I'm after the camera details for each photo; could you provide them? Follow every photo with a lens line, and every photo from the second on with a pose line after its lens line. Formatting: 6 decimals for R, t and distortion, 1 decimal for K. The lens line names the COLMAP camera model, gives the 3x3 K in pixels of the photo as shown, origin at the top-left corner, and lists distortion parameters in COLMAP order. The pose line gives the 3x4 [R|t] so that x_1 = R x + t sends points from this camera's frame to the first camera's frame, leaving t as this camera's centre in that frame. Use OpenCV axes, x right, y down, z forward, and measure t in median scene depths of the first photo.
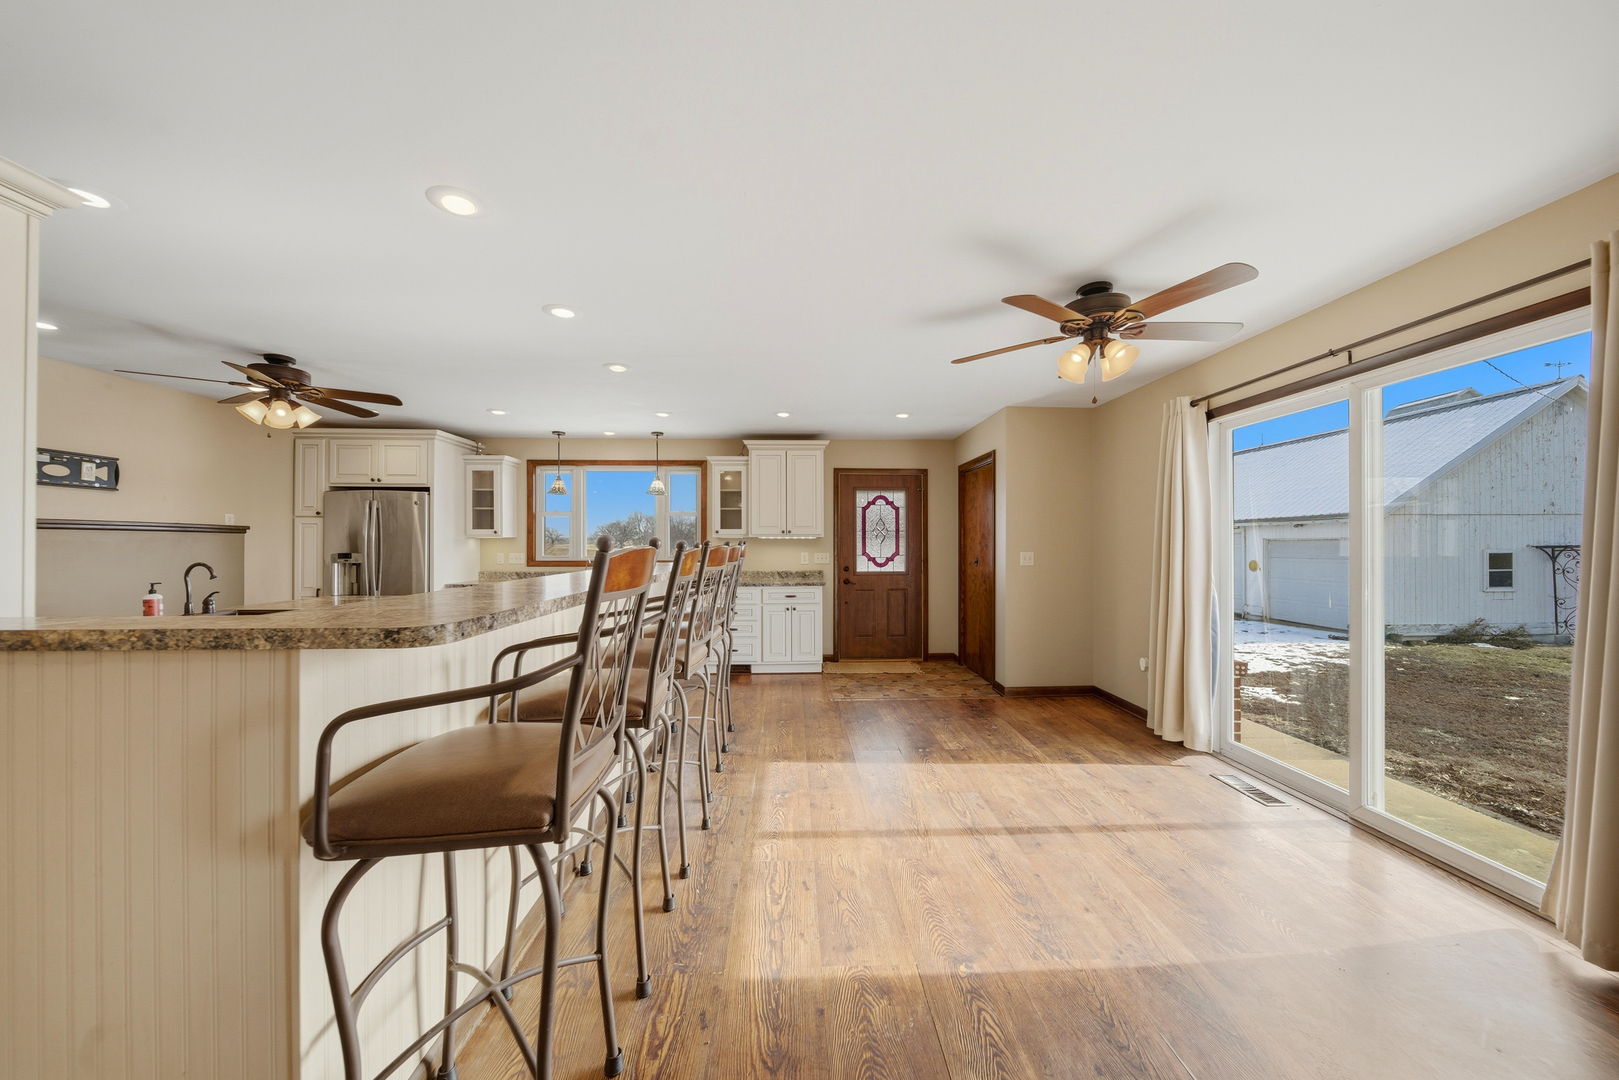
lens RADIAL K [[573.1, 0, 810.3], [0, 573.1, 539.7], [0, 0, 1]] dist [-0.005500, -0.000585]
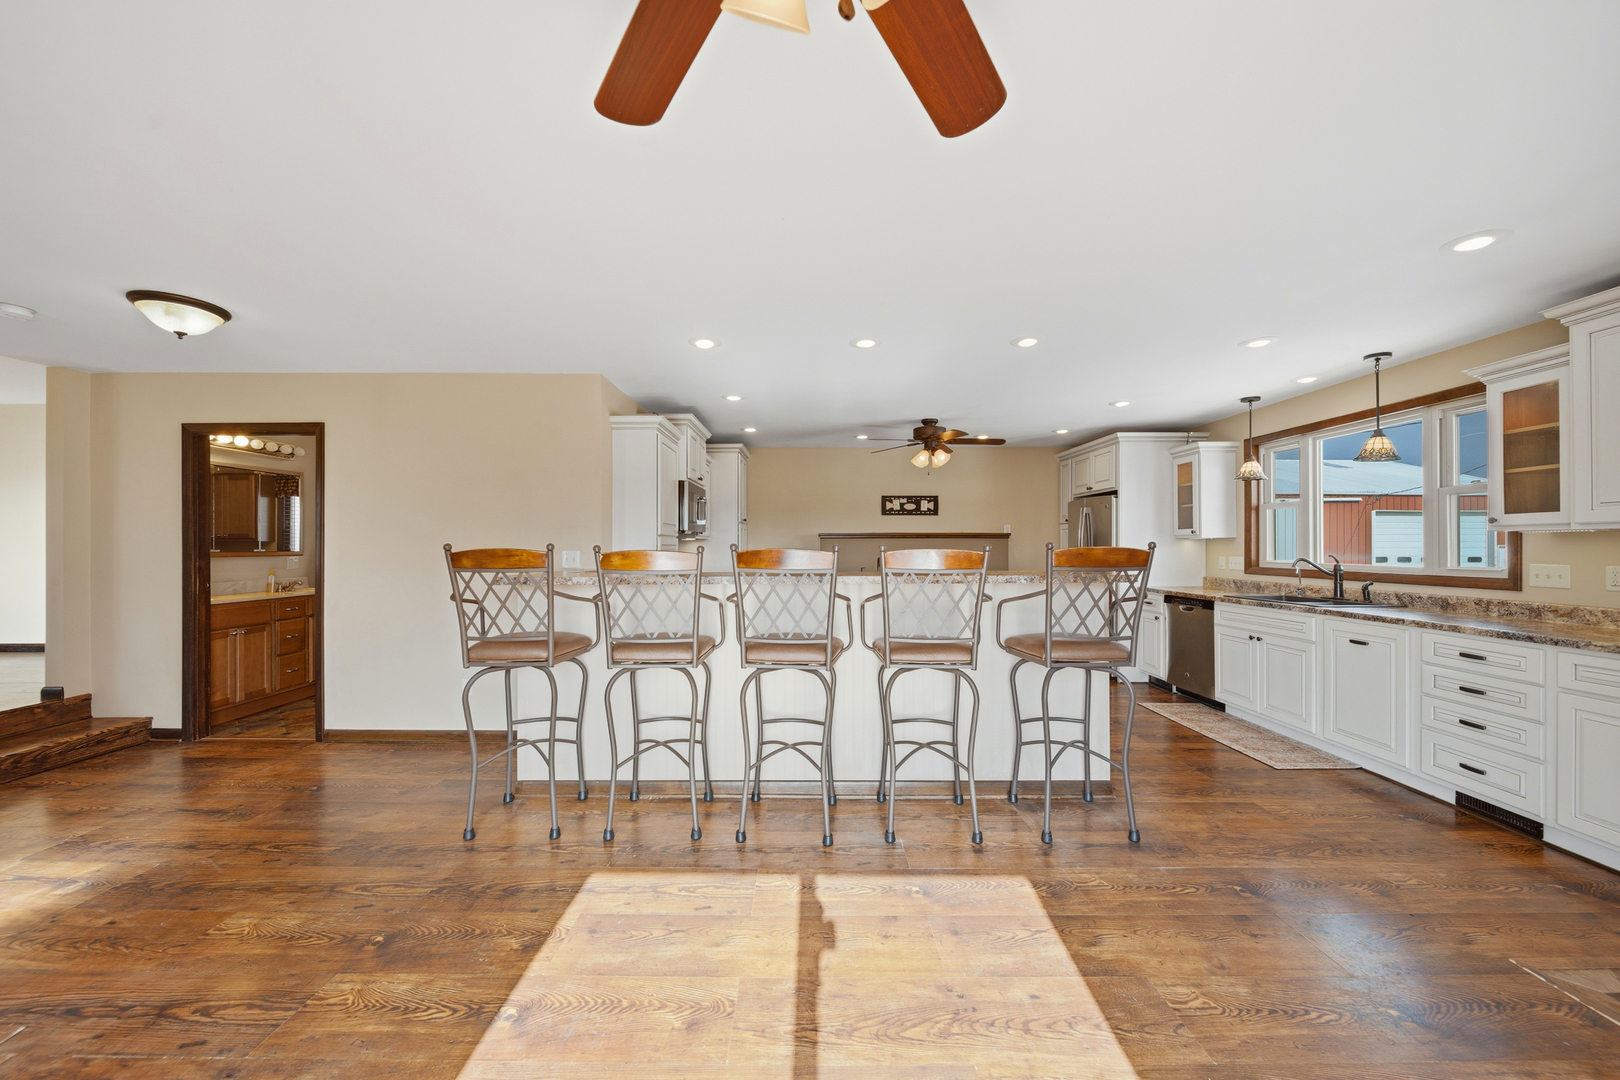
lens RADIAL K [[573.5, 0, 810.8], [0, 573.5, 545.7], [0, 0, 1]] dist [-0.005500, -0.000585]
pose [[-0.036352, 0.000415, -0.999339, 0.348748], [0.007936, 0.999968, 0.000126, 0.002445], [0.999308, -0.007927, -0.036354, 0.455650]]
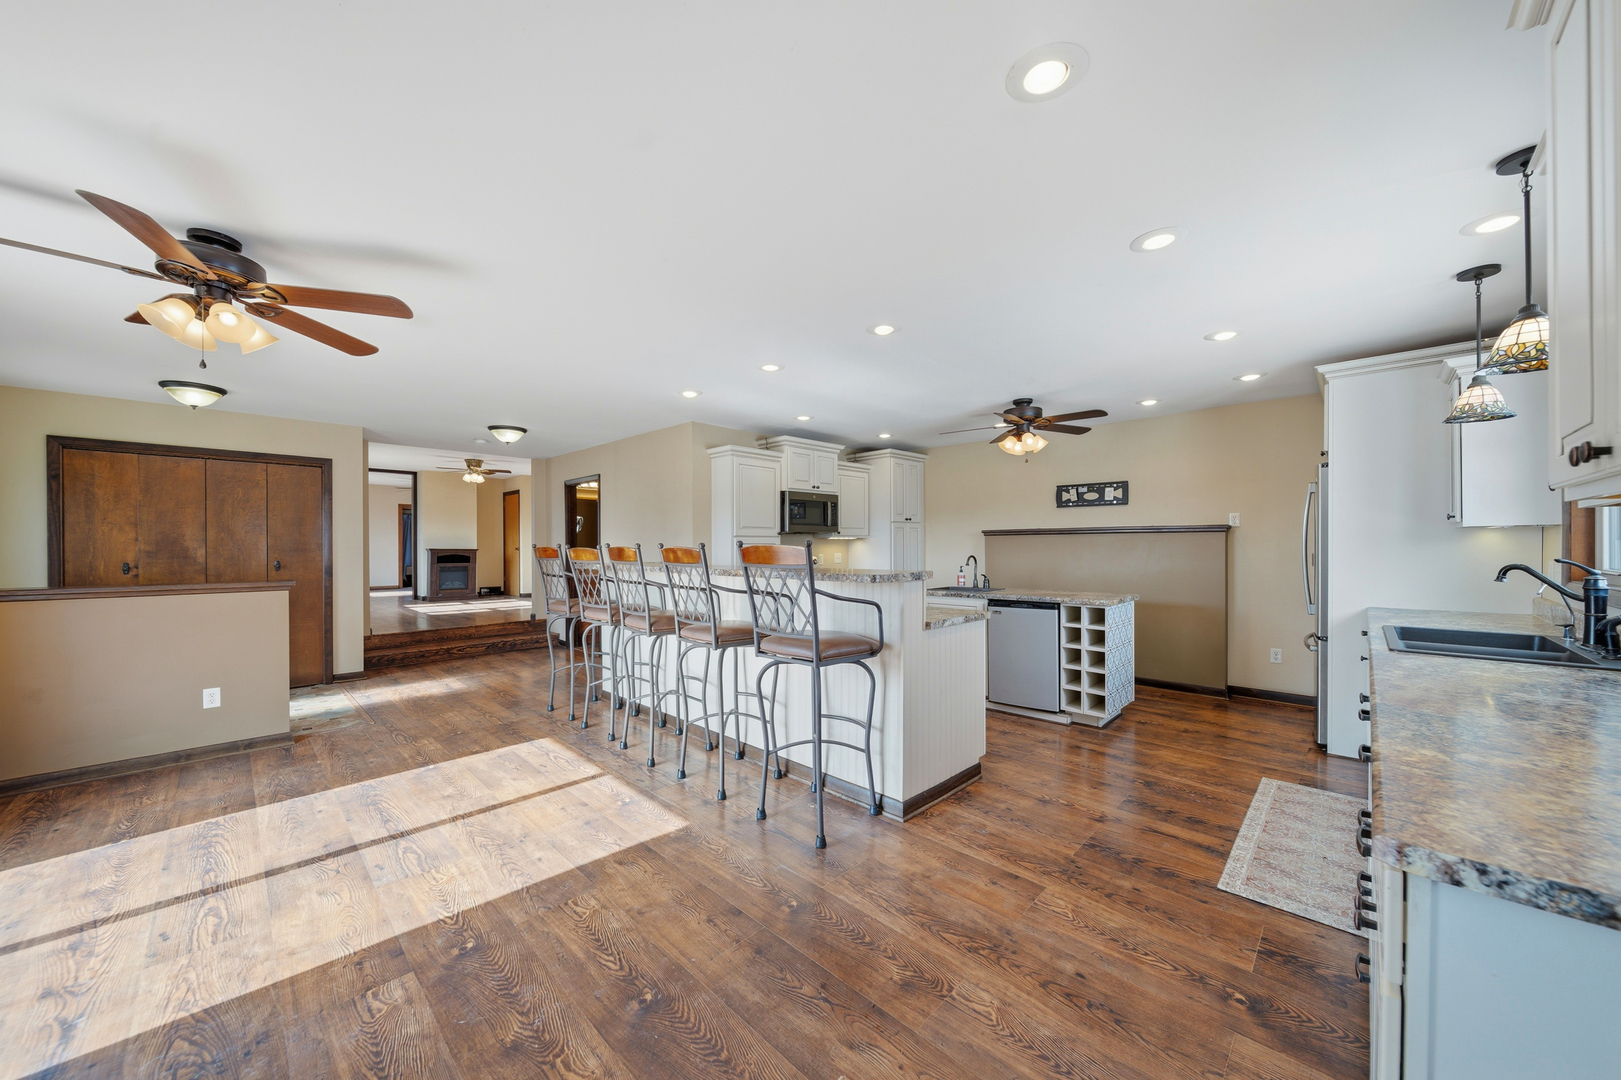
lens RADIAL K [[573.8, 0, 814.5], [0, 573.8, 546.3], [0, 0, 1]] dist [-0.005500, -0.000585]
pose [[-0.718914, 0.006271, -0.695070, 0.202026], [0.010410, 0.999944, -0.001745, 0.007229], [0.695021, -0.008490, -0.718939, 0.987961]]
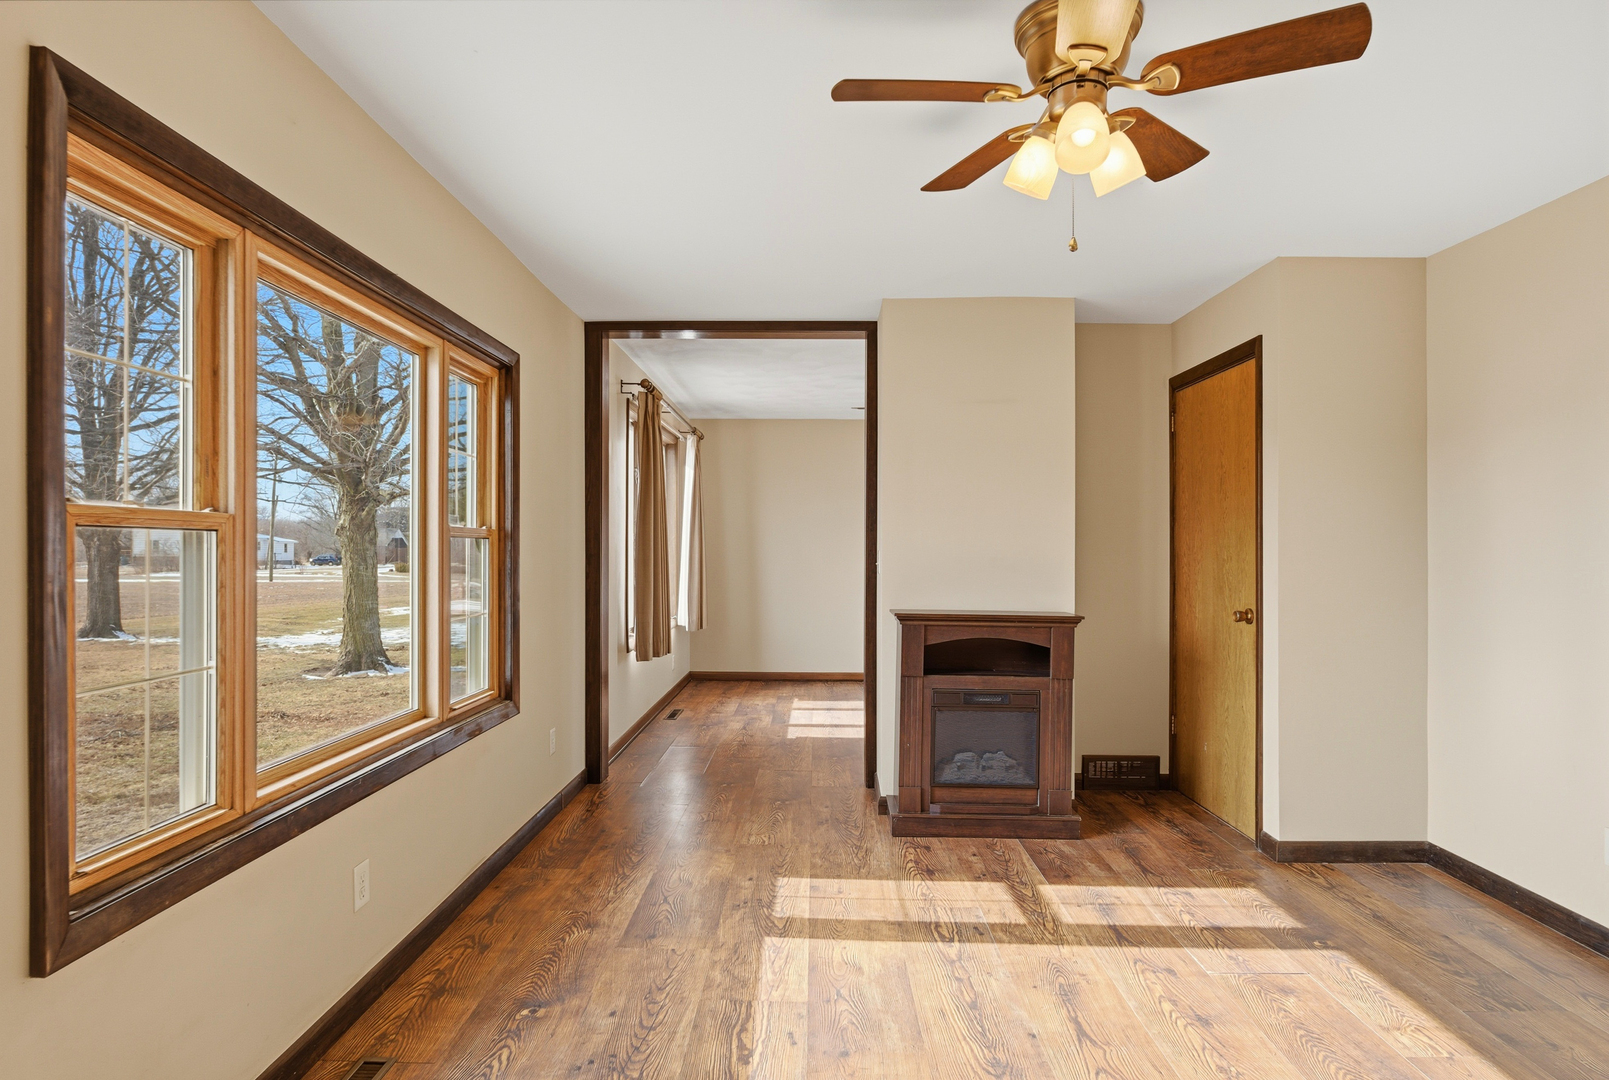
lens RADIAL K [[889.5, 0, 806.7], [0, 889.5, 546.0], [0, 0, 1]] dist [-0.003934, -0.000898]
pose [[-0.998616, 0.003049, 0.052512, -0.132604], [0.002414, 0.999923, -0.012143, -0.040924], [-0.052545, -0.011999, -0.998546, -0.417743]]
